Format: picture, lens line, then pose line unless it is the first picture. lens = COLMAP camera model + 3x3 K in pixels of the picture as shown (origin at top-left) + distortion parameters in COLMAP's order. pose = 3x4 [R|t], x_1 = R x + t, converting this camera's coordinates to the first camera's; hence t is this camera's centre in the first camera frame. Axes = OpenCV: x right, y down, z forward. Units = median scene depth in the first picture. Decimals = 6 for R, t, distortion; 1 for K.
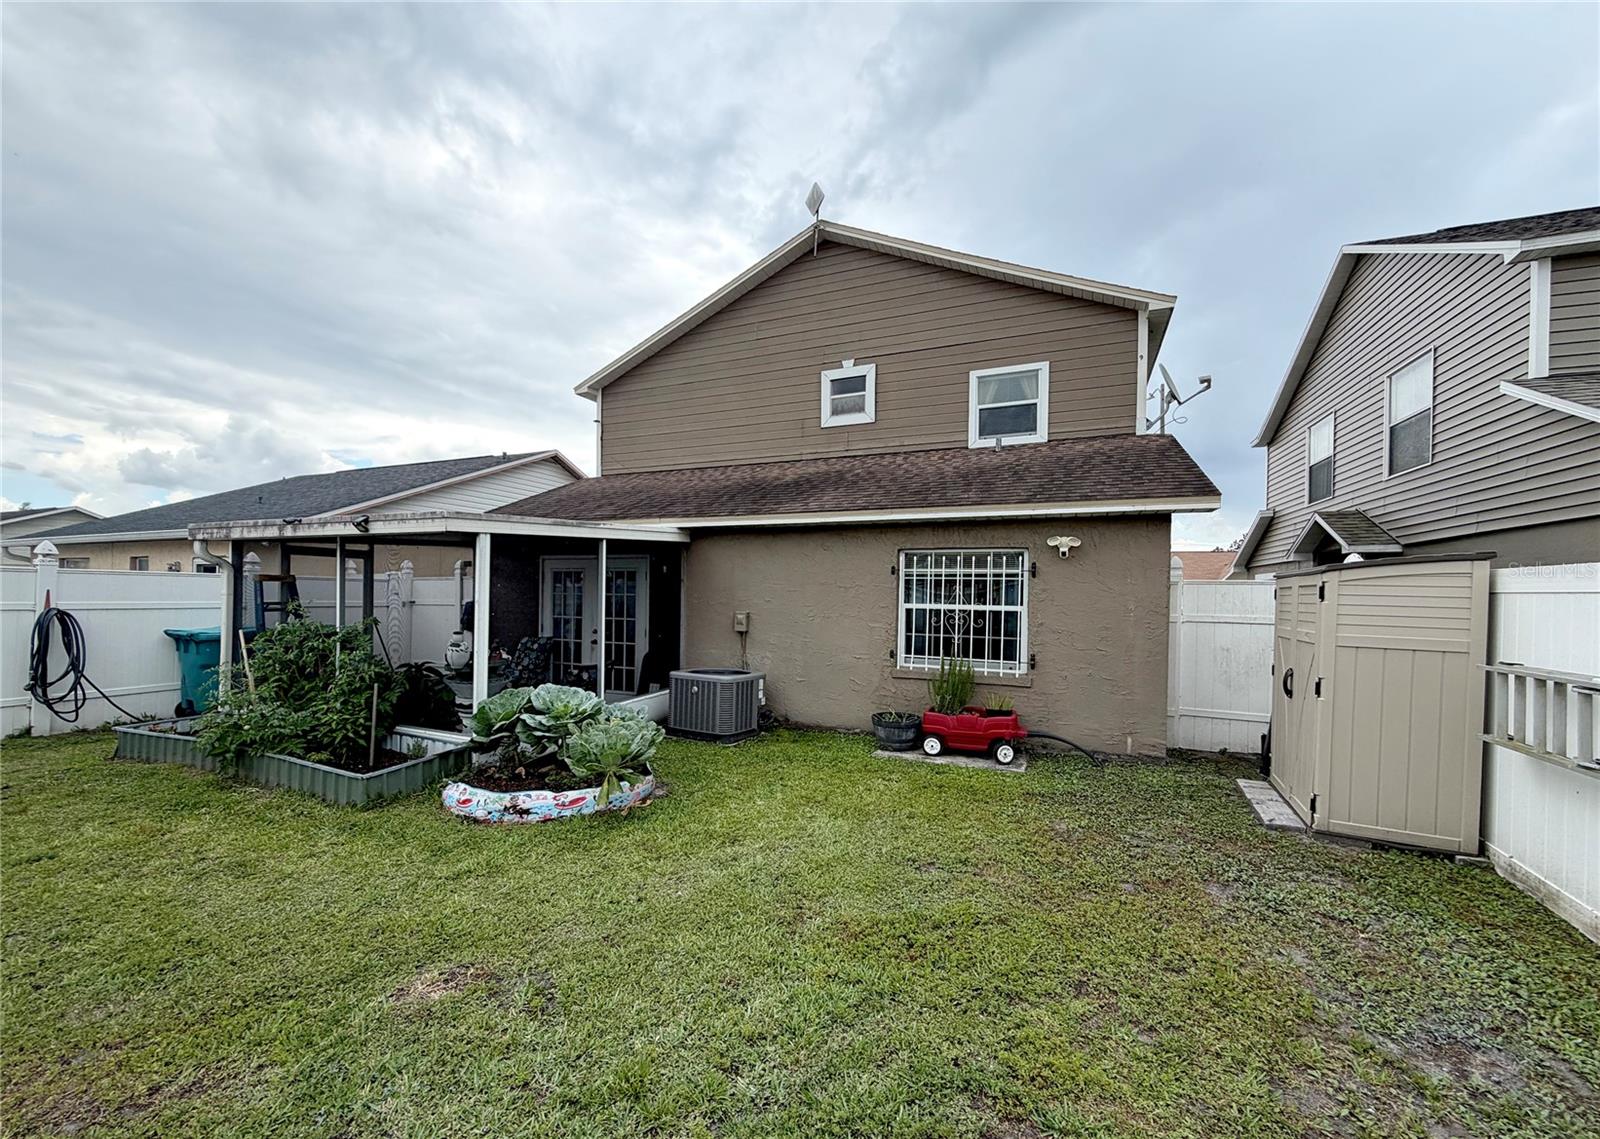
lens RADIAL K [[647.7, 0, 788.5], [0, 647.7, 587.4], [0, 0, 1]] dist [-0.007532, 0.000733]
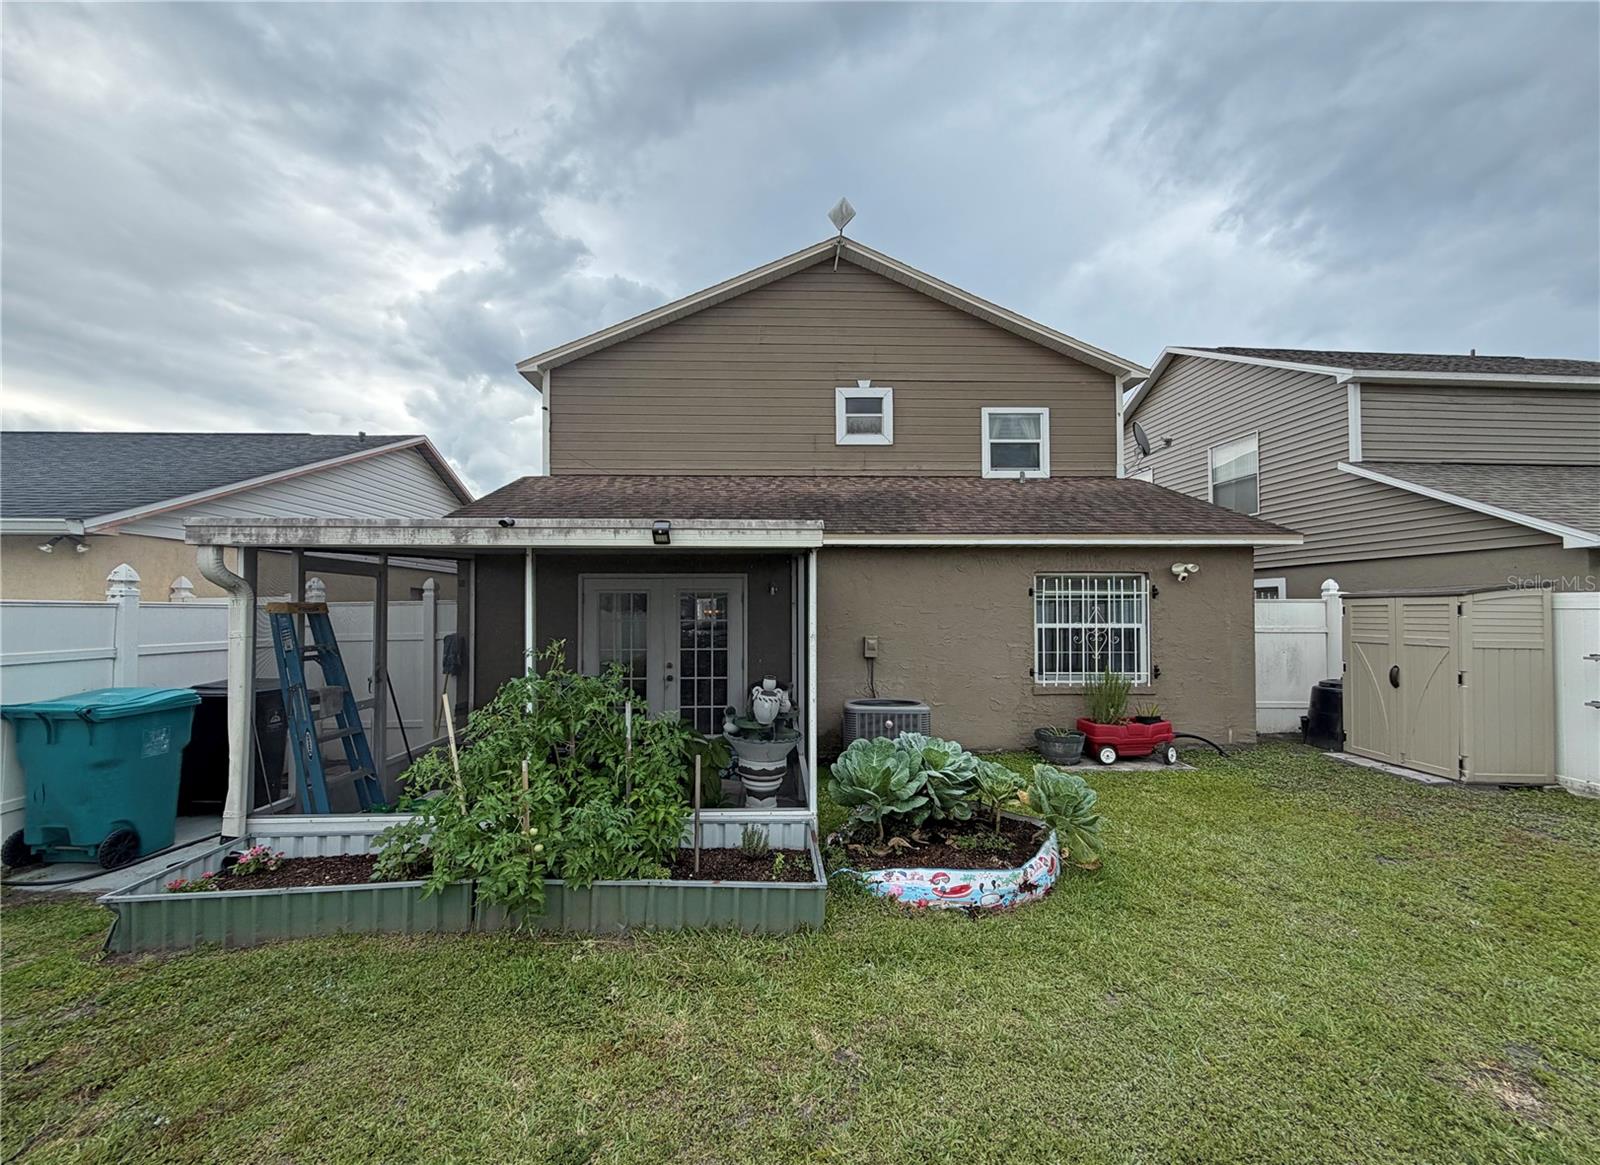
lens RADIAL K [[651.0, 0, 800.0], [0, 651.0, 582.5], [0, 0, 1]] dist [0.002323, -0.000654]
pose [[0.894893, 0.002257, 0.446274, -0.562770], [0.011378, 0.999547, -0.027870, -0.014967], [-0.446135, 0.030019, 0.894462, 0.192925]]
